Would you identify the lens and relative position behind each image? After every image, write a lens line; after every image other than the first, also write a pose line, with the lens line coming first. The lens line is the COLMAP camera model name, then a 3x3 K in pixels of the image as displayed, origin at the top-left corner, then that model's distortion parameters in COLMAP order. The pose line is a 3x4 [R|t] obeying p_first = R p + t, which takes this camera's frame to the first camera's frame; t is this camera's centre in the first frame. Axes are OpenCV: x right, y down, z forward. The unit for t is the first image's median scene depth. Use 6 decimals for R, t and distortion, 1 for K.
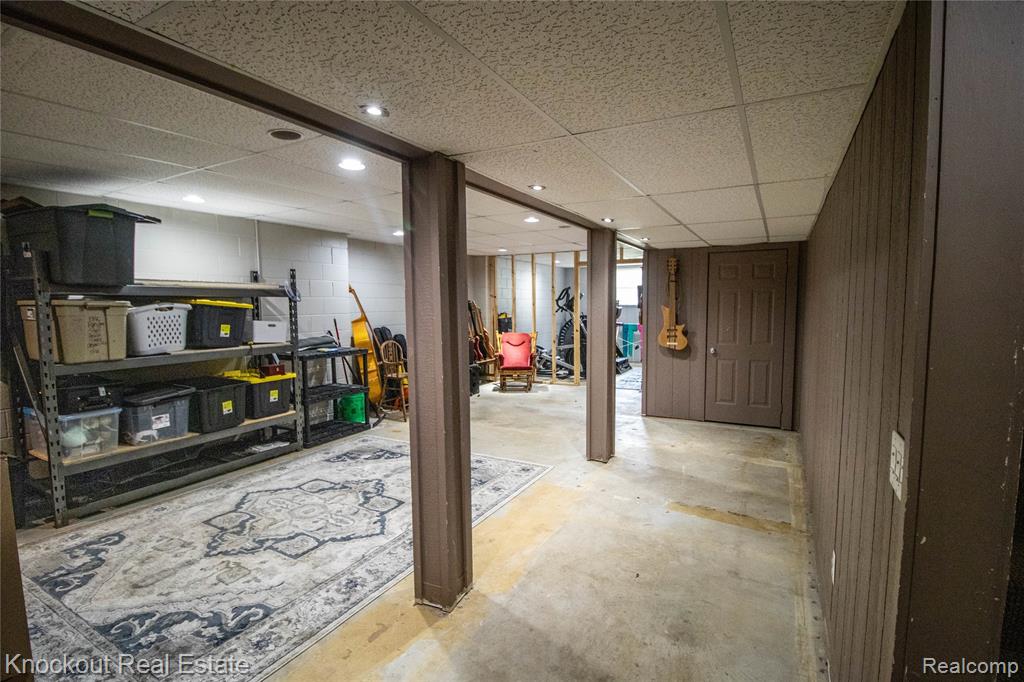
lens RADIAL K [[489.7, 0, 504.4], [0, 489.7, 341.6], [0, 0, 1]] dist [-0.018778, -0.004841]
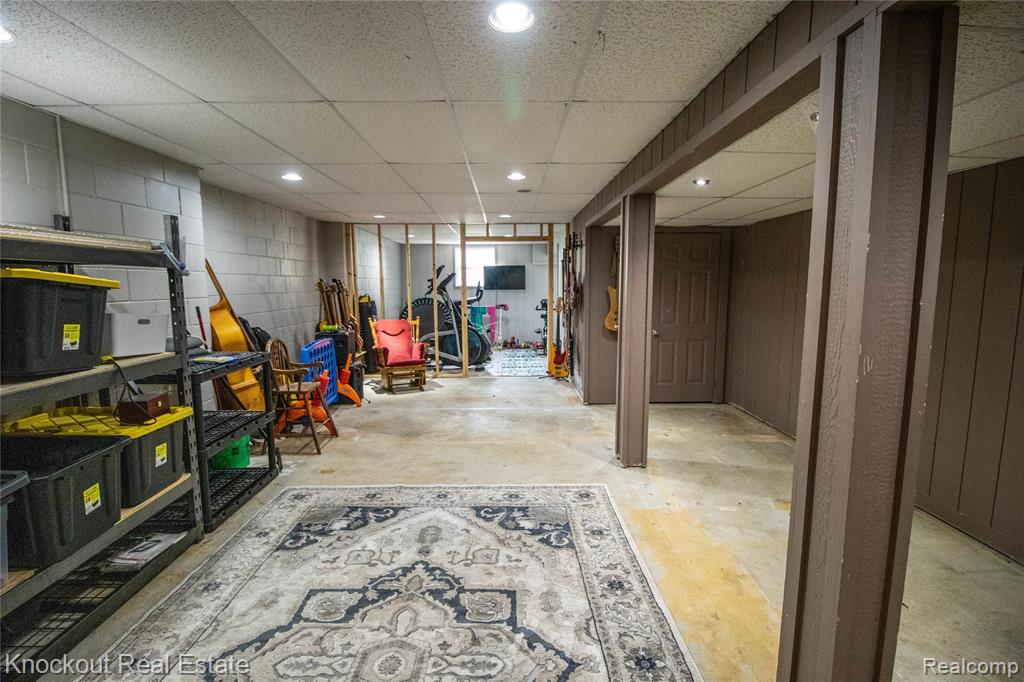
lens RADIAL K [[489.7, 0, 514.5], [0, 489.7, 342.2], [0, 0, 1]] dist [-0.018778, -0.004841]
pose [[0.864125, -0.053754, 0.500398, -0.403619], [0.035302, 0.998305, 0.046279, -0.021467], [-0.502037, -0.022325, 0.864558, 0.361594]]
